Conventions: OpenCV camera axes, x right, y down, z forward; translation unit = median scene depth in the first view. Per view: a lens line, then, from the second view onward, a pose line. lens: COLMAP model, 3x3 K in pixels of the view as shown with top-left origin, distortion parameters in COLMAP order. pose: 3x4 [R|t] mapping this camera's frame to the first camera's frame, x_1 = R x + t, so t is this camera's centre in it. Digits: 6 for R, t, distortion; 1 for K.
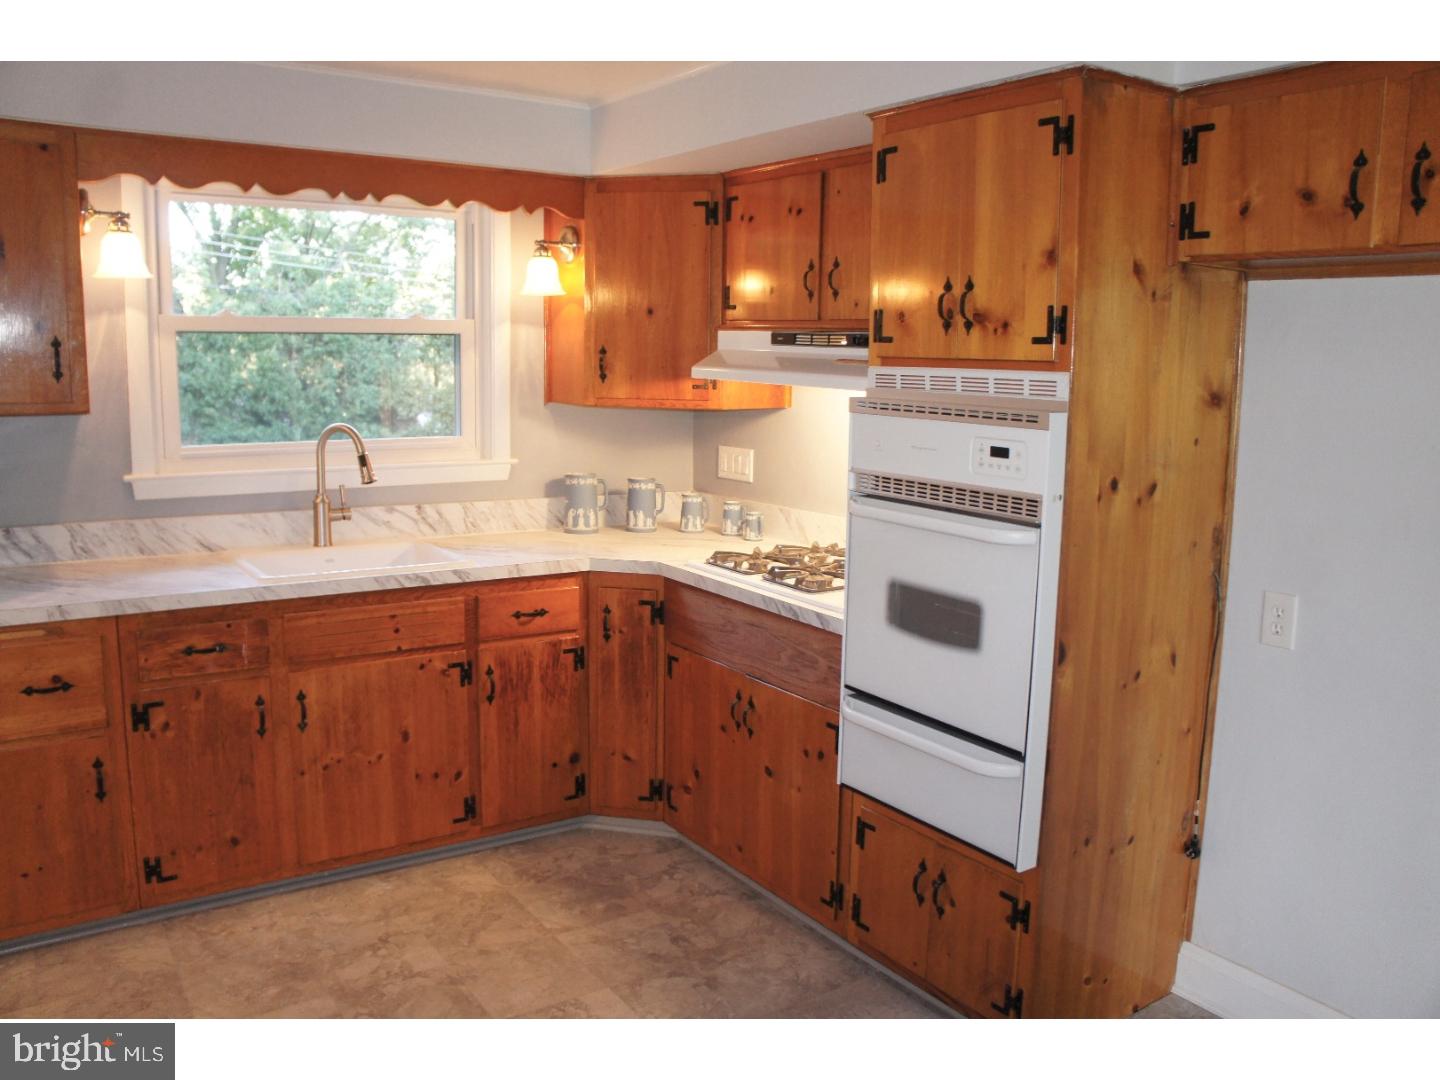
lens RADIAL K [[1217.0, 0, 766.7], [0, 1217.0, 540.2], [0, 0, 1]] dist [-0.074391, 0.005206]
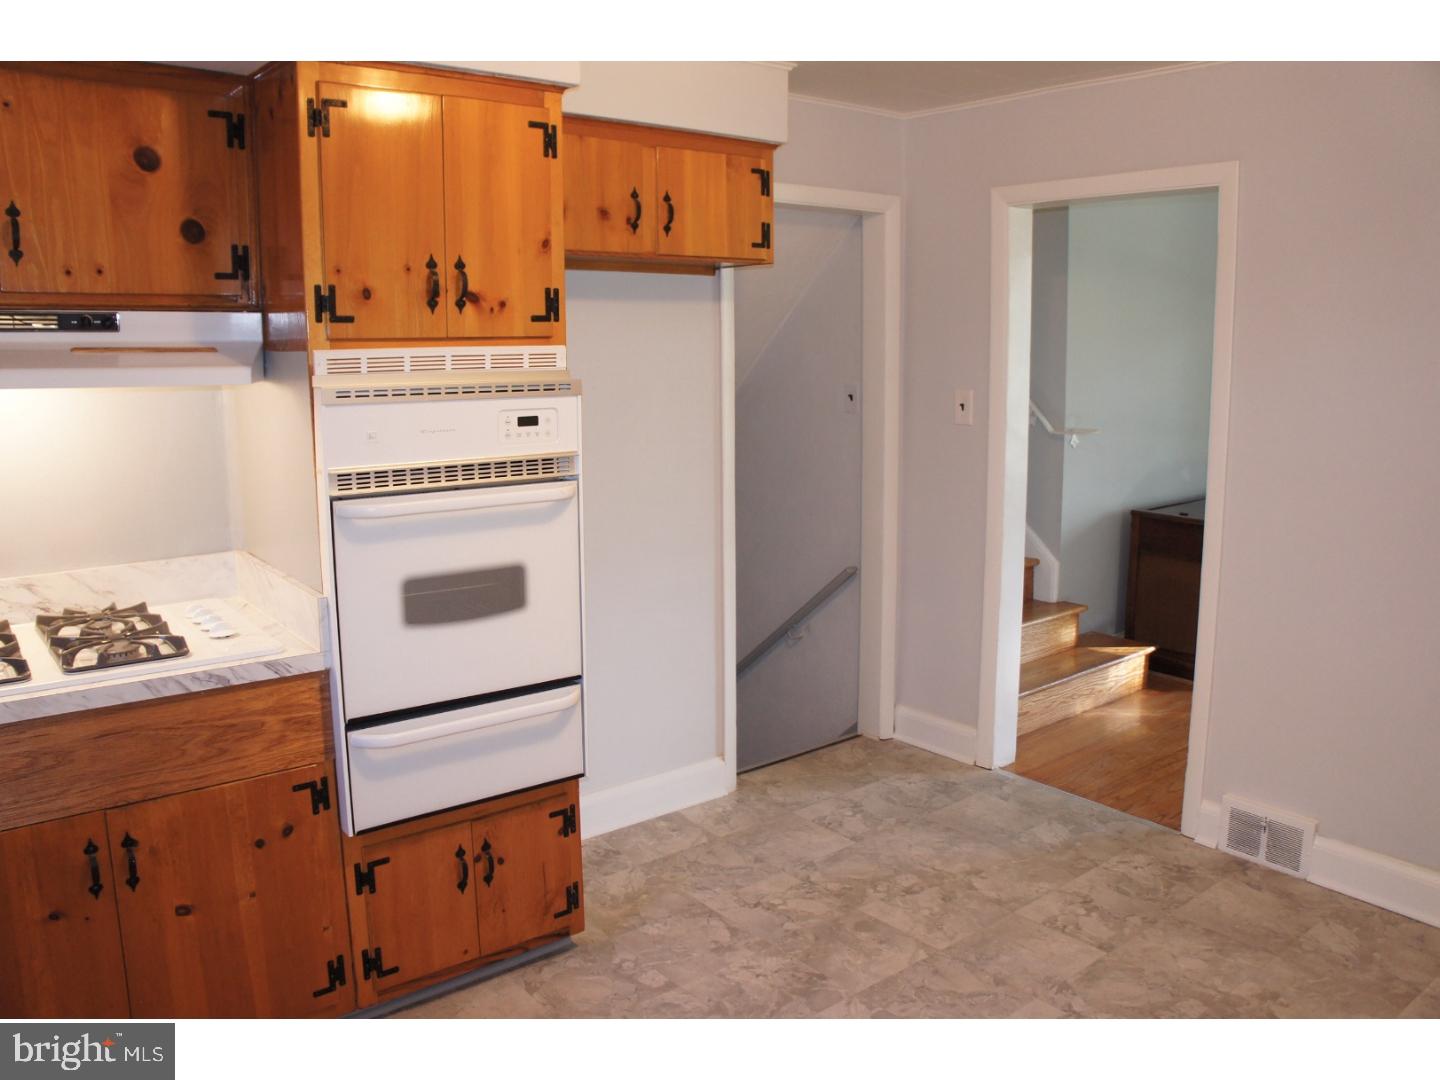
lens RADIAL K [[1217.0, 0, 766.7], [0, 1217.0, 540.2], [0, 0, 1]] dist [-0.074391, 0.005206]
pose [[-0.087649, -0.188372, 0.978179, -0.901638], [0.153061, 0.967751, 0.200078, -0.152027], [-0.984322, 0.167258, -0.055990, 0.853293]]
